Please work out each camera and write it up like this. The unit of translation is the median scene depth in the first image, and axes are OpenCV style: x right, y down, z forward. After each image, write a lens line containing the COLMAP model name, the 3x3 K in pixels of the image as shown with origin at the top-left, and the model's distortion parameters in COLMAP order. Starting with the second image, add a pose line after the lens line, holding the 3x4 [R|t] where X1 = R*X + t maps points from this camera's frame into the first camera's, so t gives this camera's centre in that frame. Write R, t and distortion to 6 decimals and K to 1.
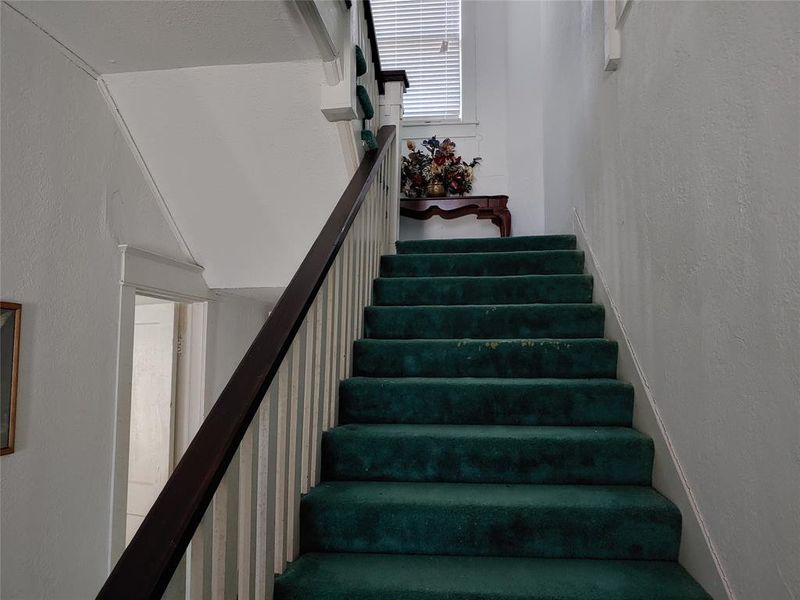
lens RADIAL K [[639.1, 0, 400.8], [0, 639.1, 299.1], [0, 0, 1]] dist [0.008889, -0.010106]
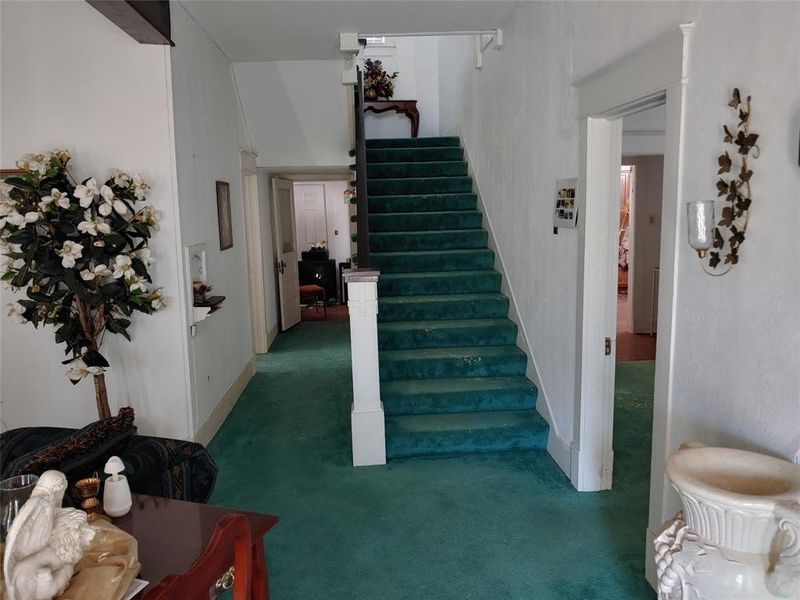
lens RADIAL K [[639.1, 0, 399.6], [0, 639.1, 300.1], [0, 0, 1]] dist [0.008889, -0.010106]
pose [[0.981919, -0.048814, 0.182900, -0.290624], [0.004437, 0.971851, 0.235555, -0.083553], [-0.189250, -0.230484, 0.954495, -0.953485]]
